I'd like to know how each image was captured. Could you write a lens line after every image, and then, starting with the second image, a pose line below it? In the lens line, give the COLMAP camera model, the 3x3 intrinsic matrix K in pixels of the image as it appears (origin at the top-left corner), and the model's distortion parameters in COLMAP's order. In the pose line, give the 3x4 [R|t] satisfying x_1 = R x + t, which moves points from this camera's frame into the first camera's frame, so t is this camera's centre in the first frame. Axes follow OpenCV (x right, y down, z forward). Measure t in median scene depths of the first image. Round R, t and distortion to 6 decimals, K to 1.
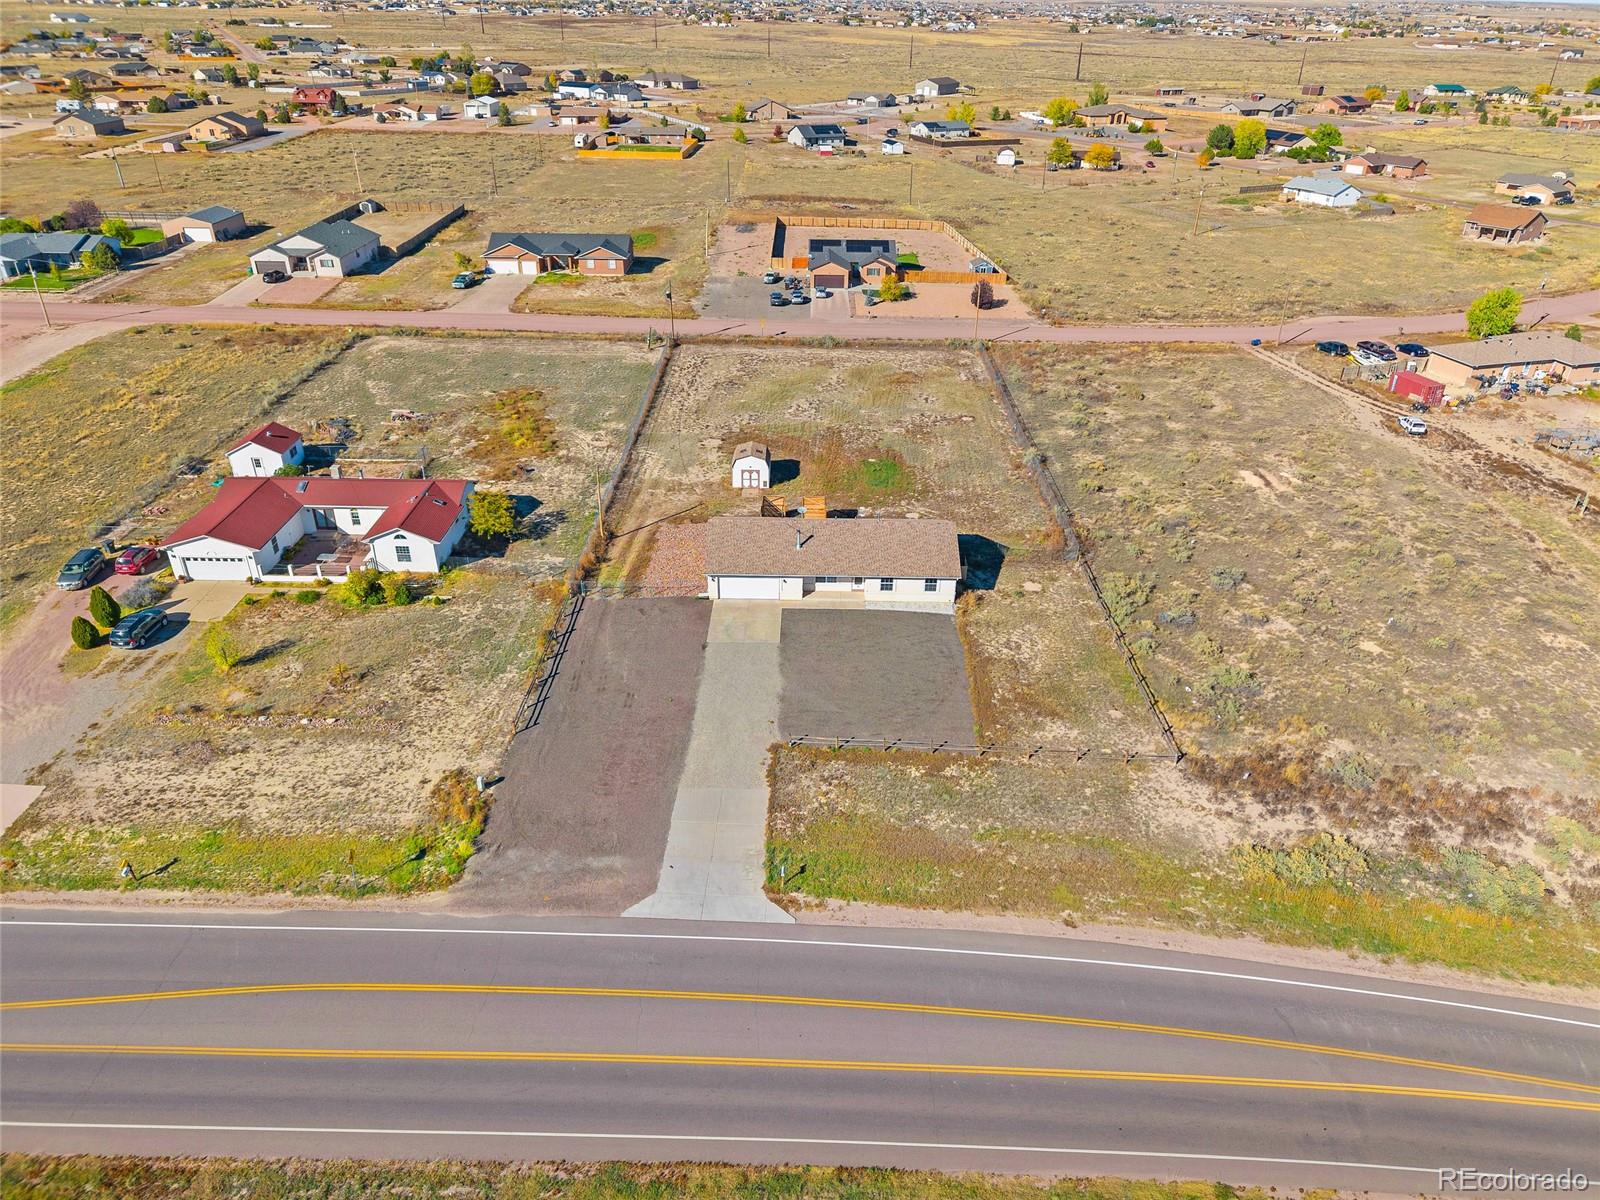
lens RADIAL K [[1060.0, 0, 800.7], [0, 1060.0, 630.2], [0, 0, 1]] dist [0.041457, -0.050359]
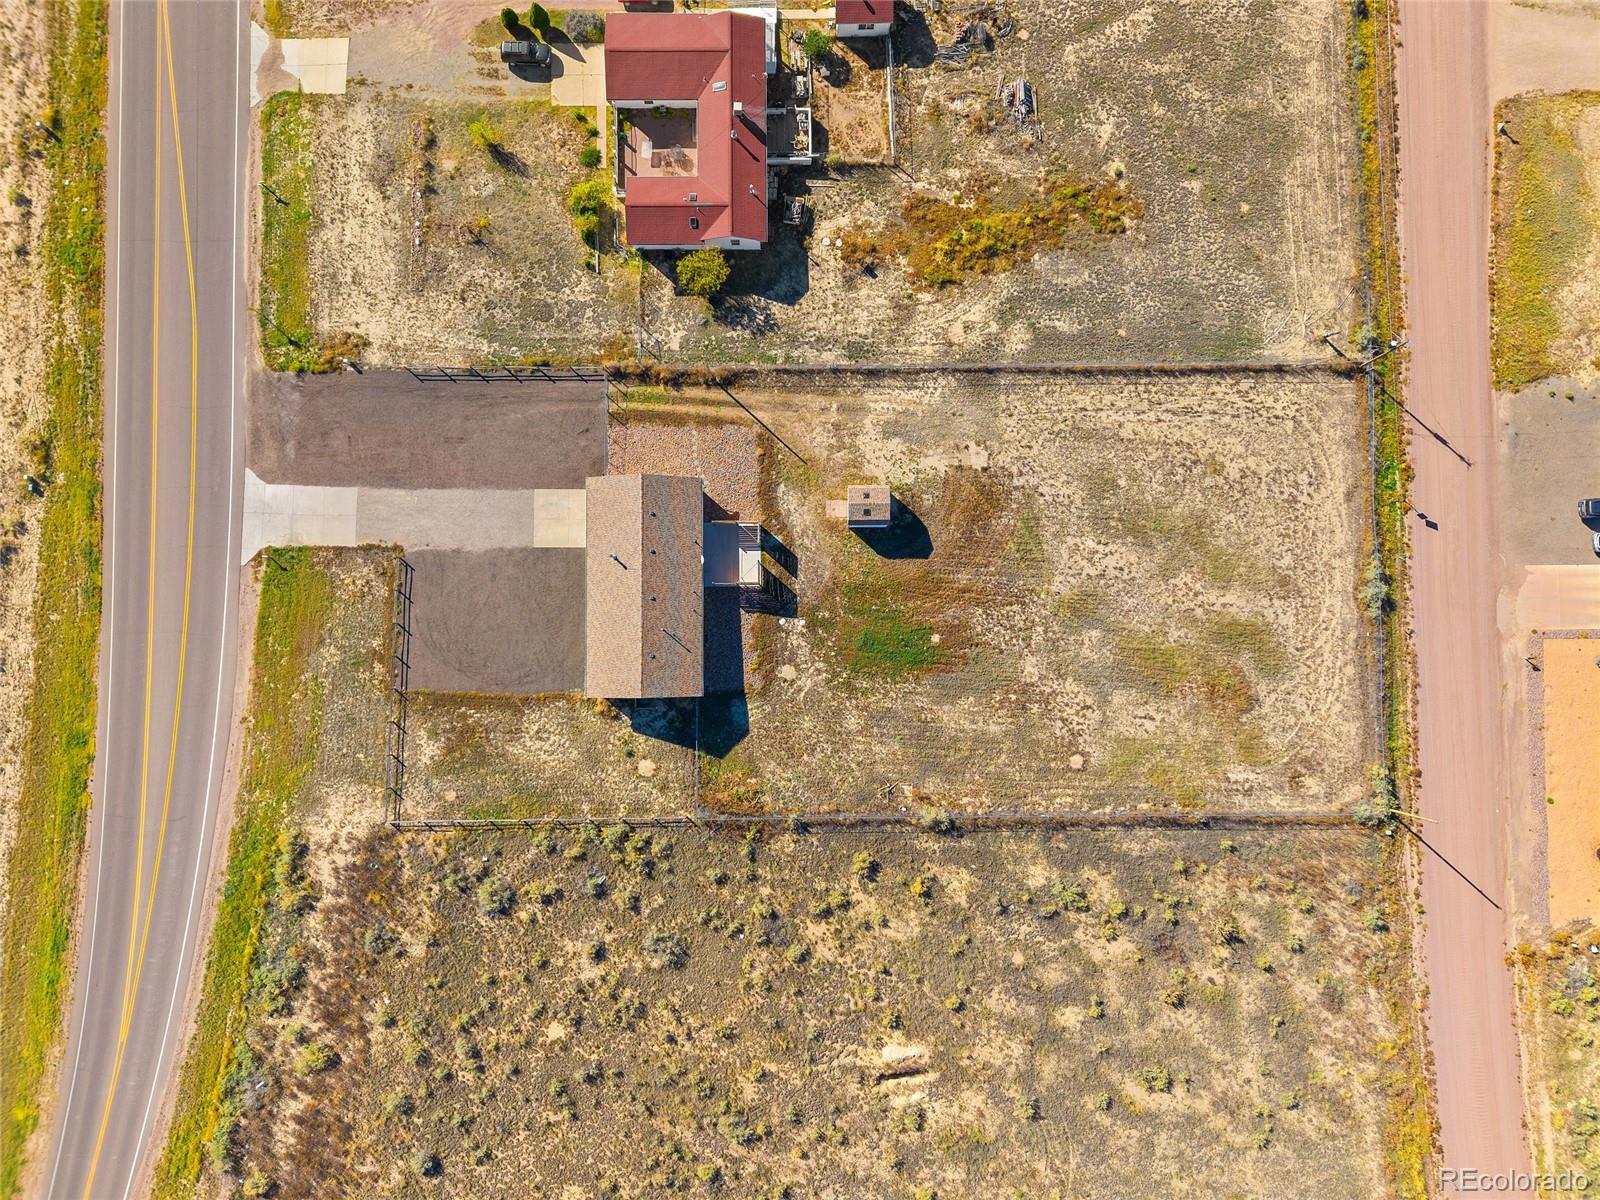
lens RADIAL K [[1112.2, 0, 790.9], [0, 1112.2, 601.8], [0, 0, 1]] dist [0.039713, -0.045311]
pose [[0.015117, 0.998213, -0.057807, 0.093113], [-0.521555, 0.057197, 0.851298, -0.938475], [0.853084, 0.017281, 0.521488, 0.420725]]
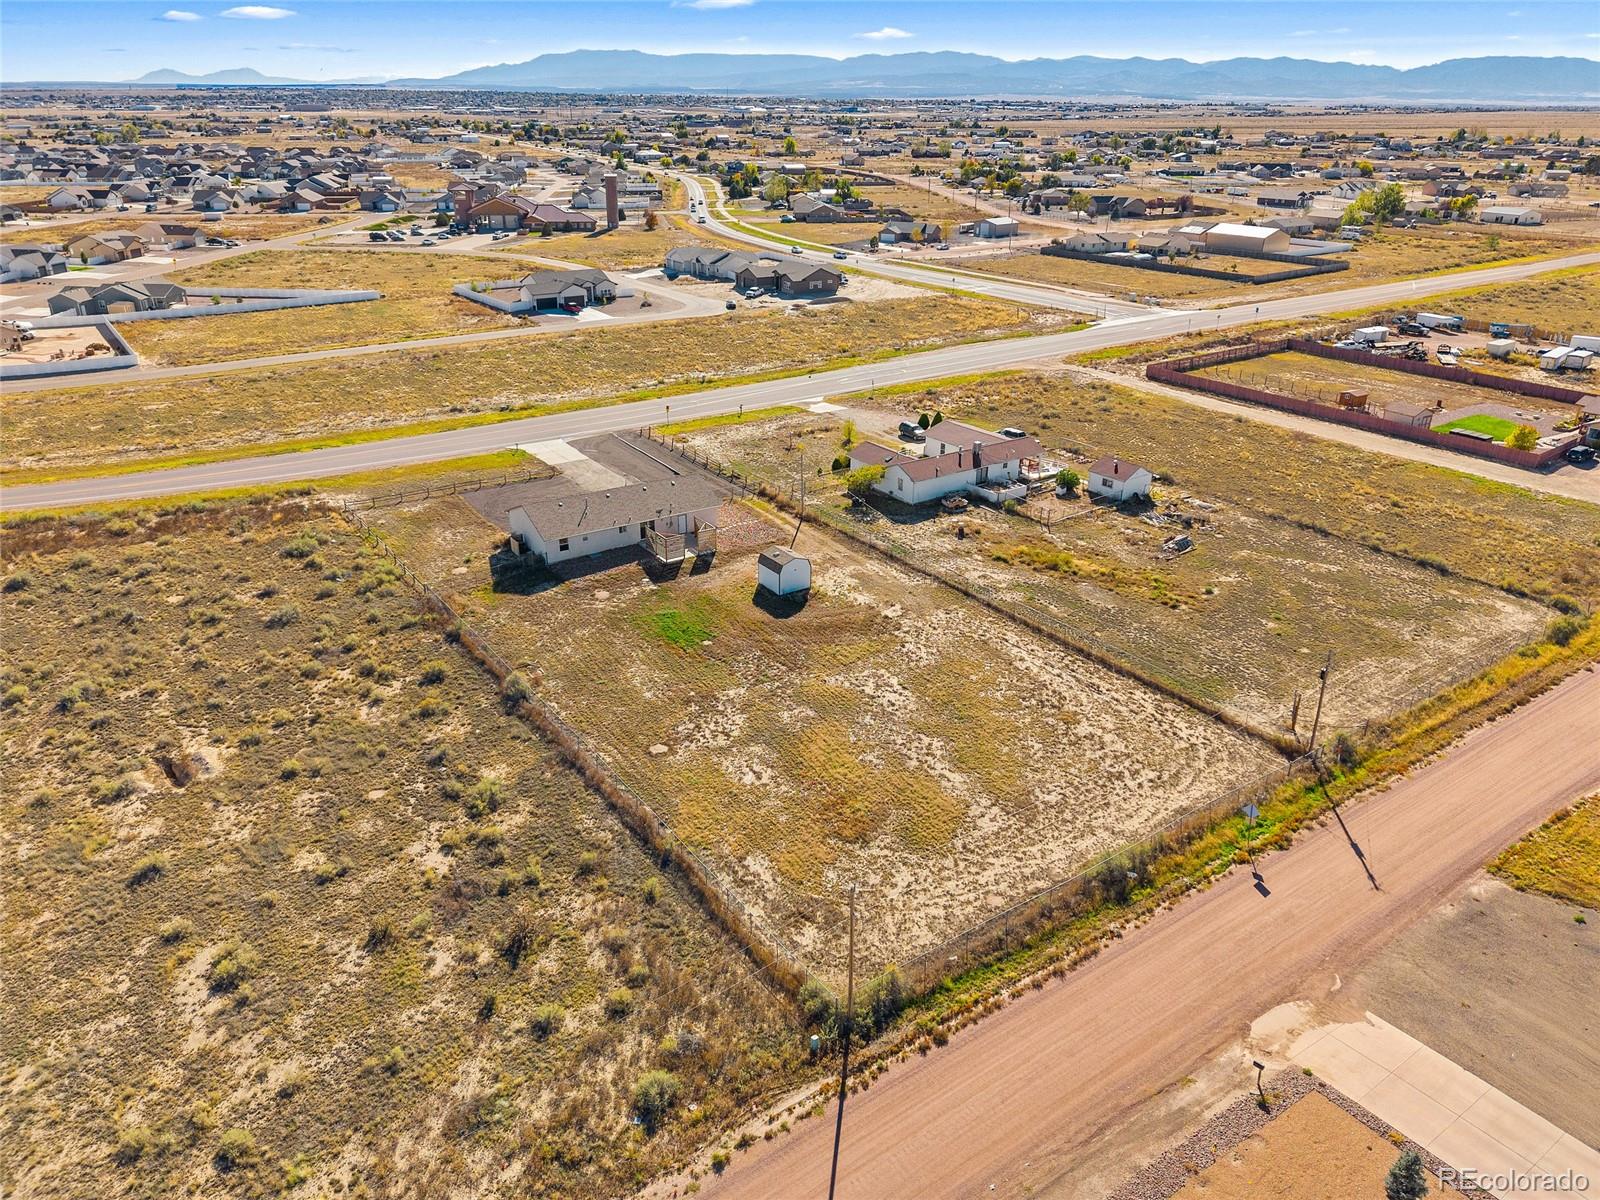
lens RADIAL K [[1112.2, 0, 790.9], [0, 1112.2, 601.8], [0, 0, 1]] dist [0.039713, -0.045311]
pose [[-0.820071, 0.217069, -0.529494, 0.480939], [-0.309685, 0.609737, 0.729599, -0.860986], [0.481226, 0.762300, -0.432805, 1.437061]]
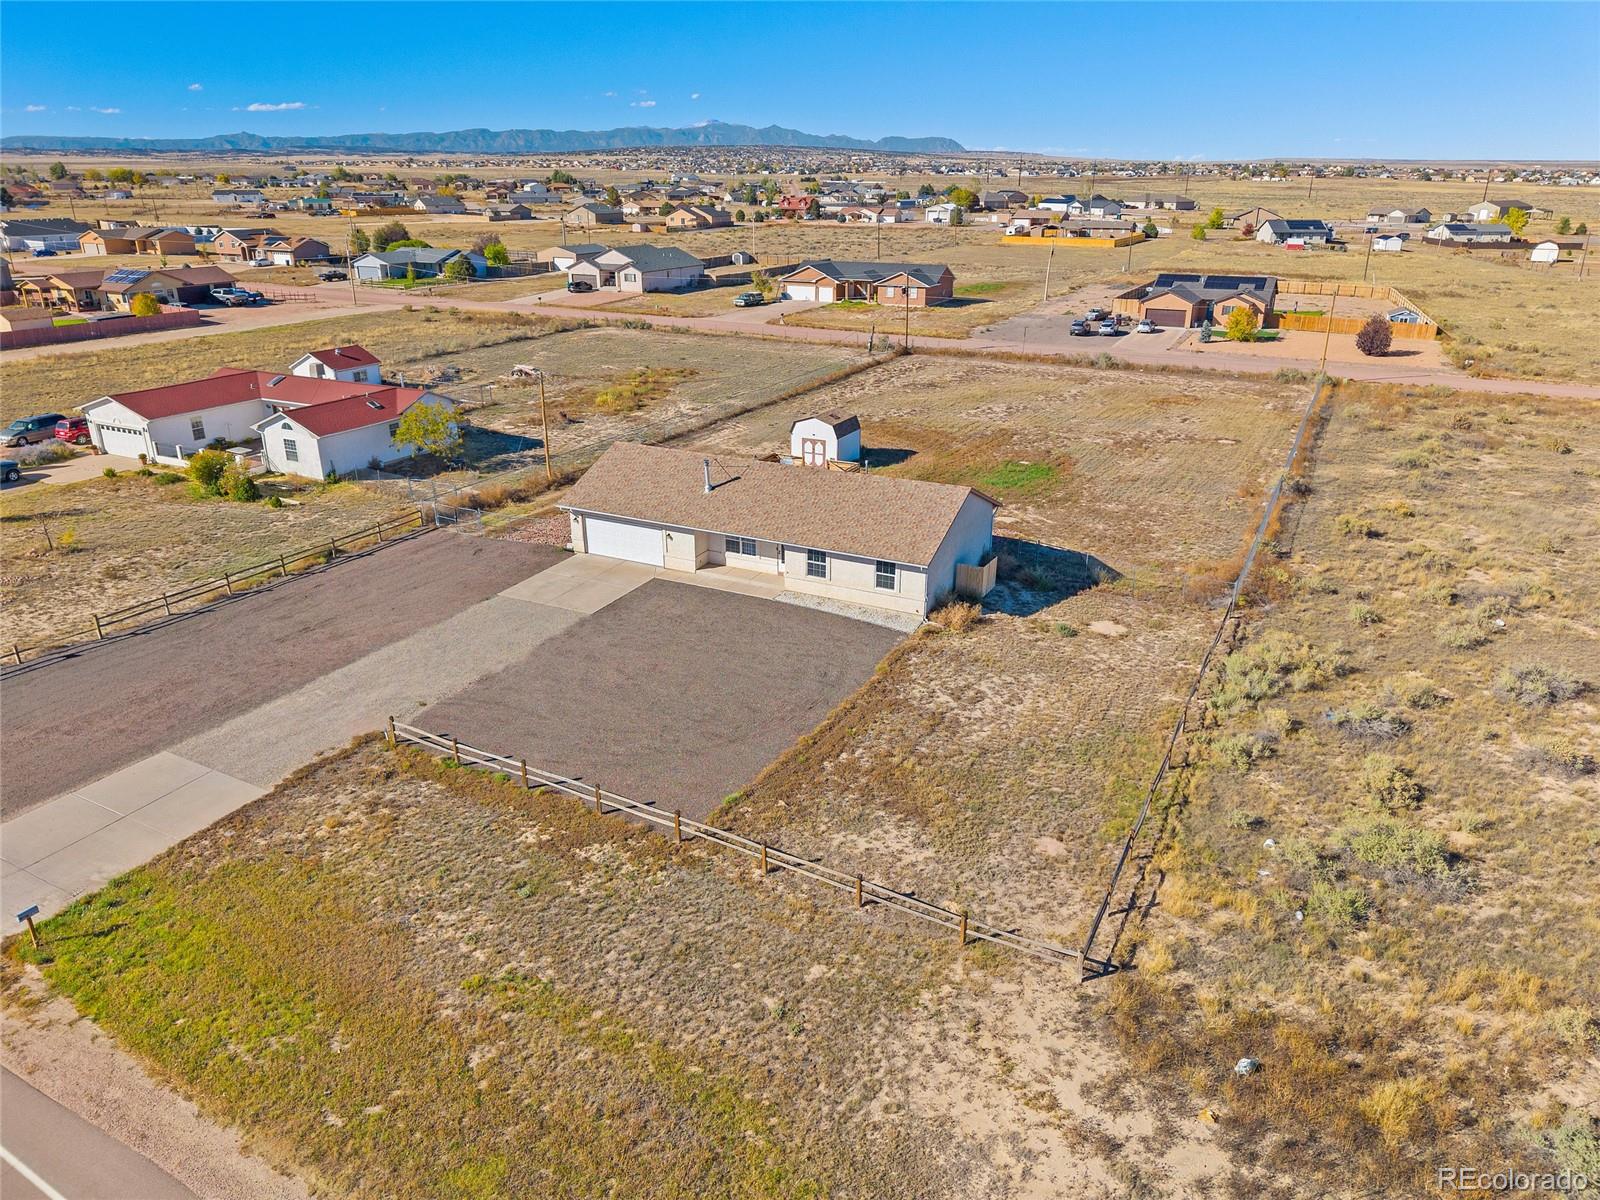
lens RADIAL K [[1112.3, 0, 798.1], [0, 1112.3, 567.9], [0, 0, 1]] dist [0.012971, -0.001294]
pose [[0.891186, 0.140400, -0.431364, 0.262213], [-0.223096, 0.963606, -0.147277, 0.039677], [0.394987, 0.227487, 0.890076, 0.350715]]
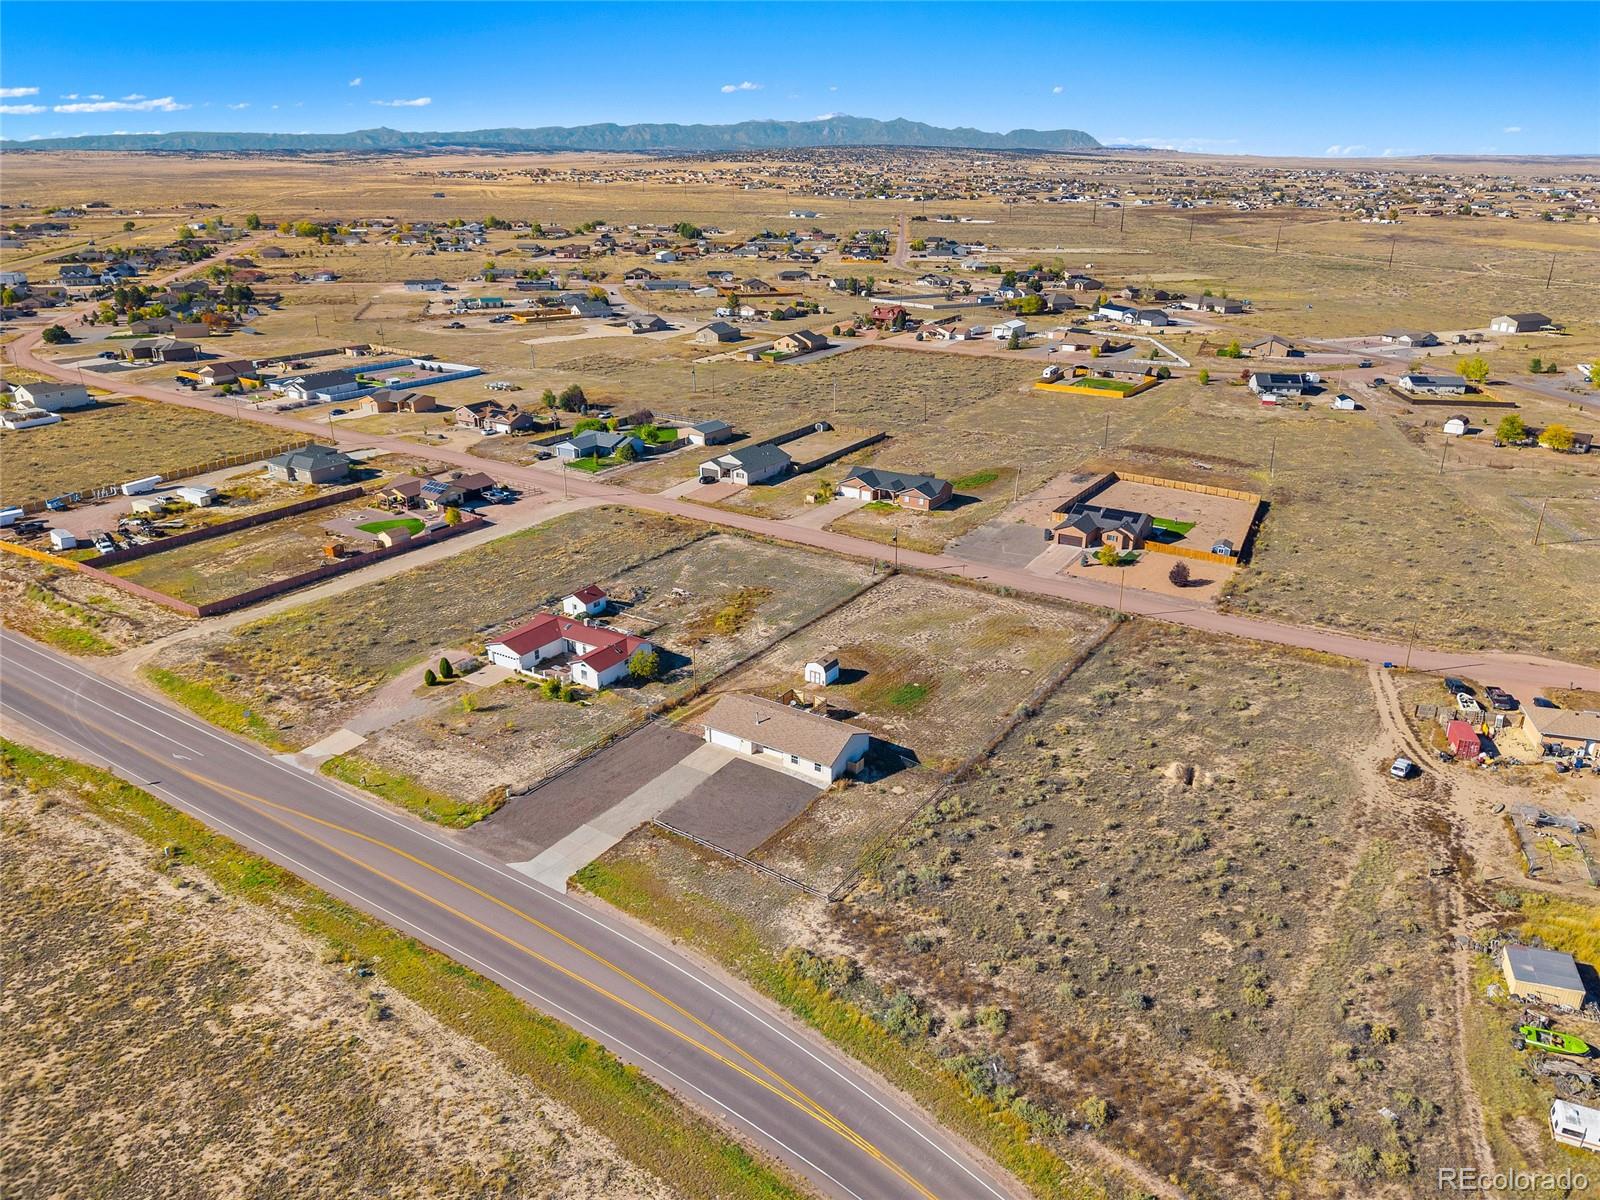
lens RADIAL K [[1112.3, 0, 800.0], [0, 1112.3, 600.0], [0, 0, 1]] dist [0.102656, -0.148473]
pose [[0.839891, 0.187365, -0.509390, 0.698083], [-0.270008, 0.958388, -0.092677, -0.093847], [0.470828, 0.215378, 0.855531, -0.375370]]
